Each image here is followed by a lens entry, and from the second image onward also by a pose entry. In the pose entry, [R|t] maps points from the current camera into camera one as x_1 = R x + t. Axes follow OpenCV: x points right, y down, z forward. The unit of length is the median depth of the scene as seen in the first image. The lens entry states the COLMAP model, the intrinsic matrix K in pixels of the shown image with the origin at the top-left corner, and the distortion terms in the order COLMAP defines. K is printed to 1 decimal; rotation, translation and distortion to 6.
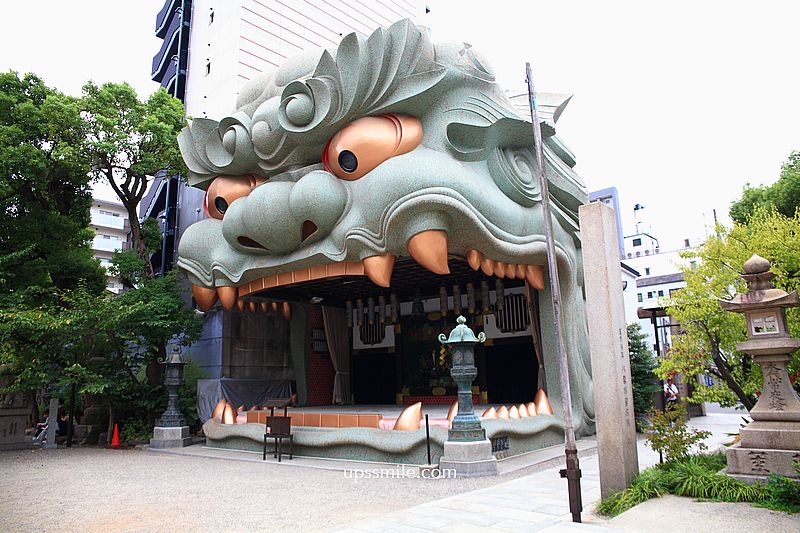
lens RADIAL K [[558.7, 0, 401.0], [0, 558.7, 267.2], [0, 0, 1]] dist [-0.100375, 0.074046]
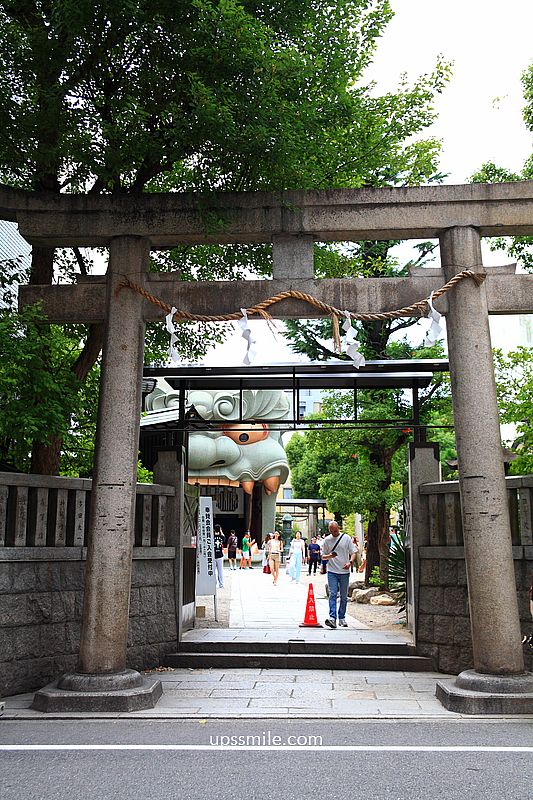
lens RADIAL K [[851.3, 0, 266.5], [0, 851.3, 400.0], [0, 0, 1]] dist [0.014205, 0.021502]
pose [[0.658426, 0.155407, 0.736427, -2.588625], [-0.170911, 0.983762, -0.054794, -0.164122], [-0.732984, -0.089786, 0.674295, -1.385698]]
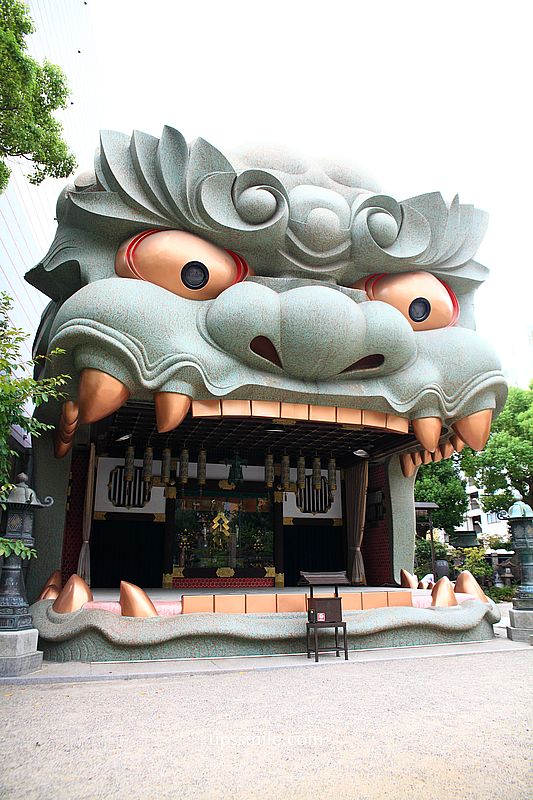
lens RADIAL K [[546.7, 0, 266.5], [0, 546.7, 400.0], [0, 0, 1]] dist [-0.089926, 0.053942]
pose [[0.592524, 0.264957, 0.760731, -0.876898], [-0.178078, 0.964079, -0.197079, 0.174301], [-0.785623, -0.018696, 0.618423, 0.630885]]
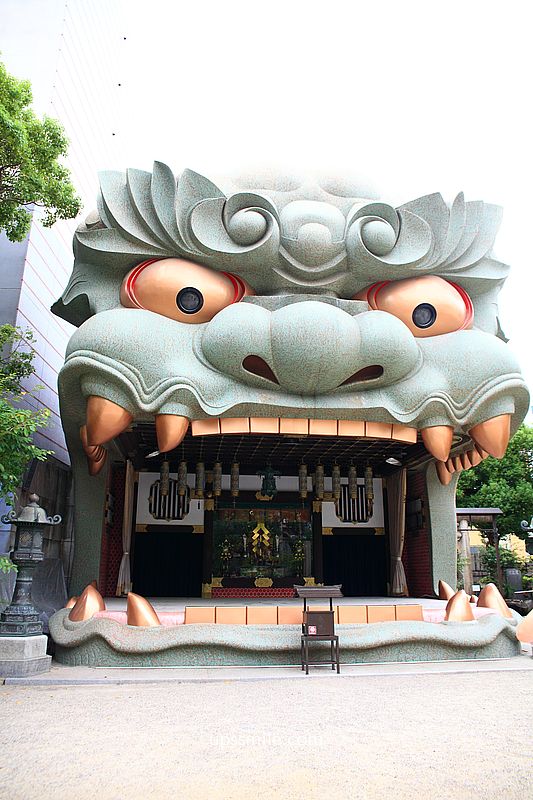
lens RADIAL K [[558.7, 0, 266.5], [0, 558.7, 400.0], [0, 0, 1]] dist [-0.100375, 0.074046]
pose [[0.722607, 0.237173, 0.649298, -0.814842], [-0.164626, 0.971317, -0.171586, 0.135617], [-0.671370, 0.017097, 0.740925, 0.503718]]
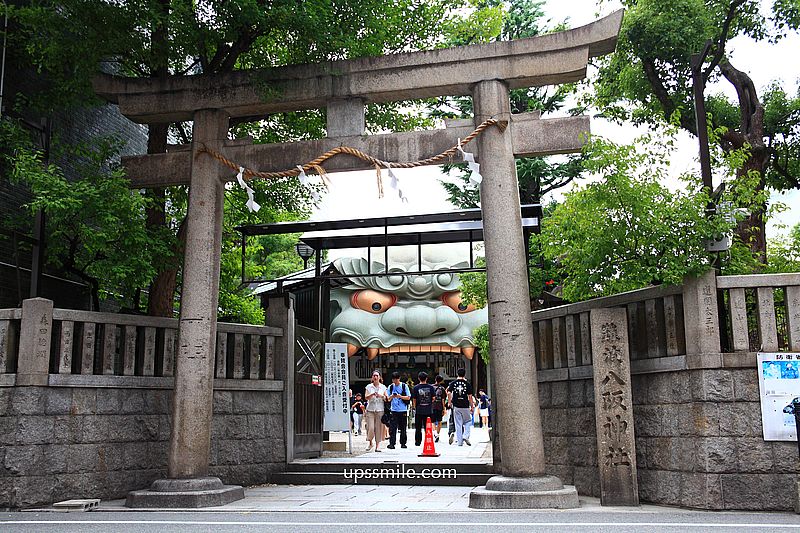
lens RADIAL K [[811.9, 0, 403.1], [0, 811.9, 267.9], [0, 0, 1]] dist [0.007317, 0.021018]
pose [[0.765402, 0.137356, 0.628723, -2.500079], [-0.139845, 0.989112, -0.045842, -0.155148], [-0.628174, -0.052836, 0.776277, -1.547005]]
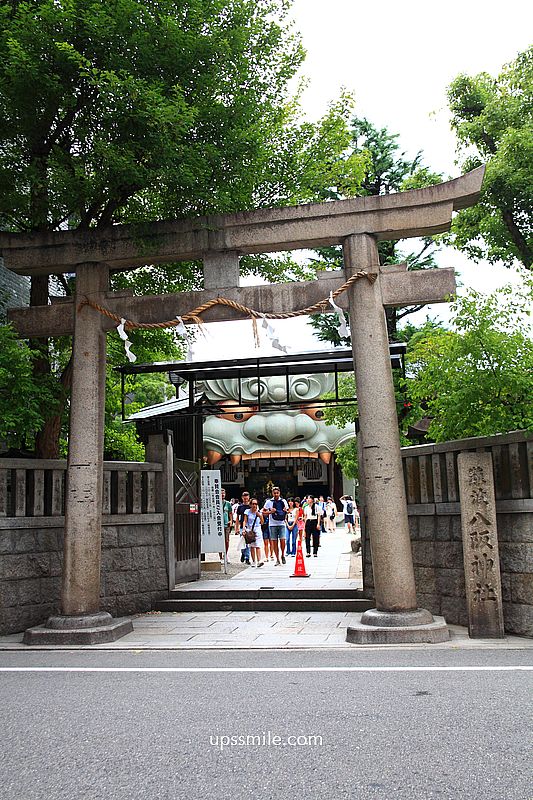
lens RADIAL K [[761.7, 0, 271.8], [0, 761.7, 401.4], [0, 0, 1]] dist [-0.014160, 0.007814]
pose [[0.756735, 0.099171, 0.646156, -2.513962], [-0.123609, 0.992302, -0.007535, -0.192702], [-0.641930, -0.074168, 0.763168, -1.526986]]
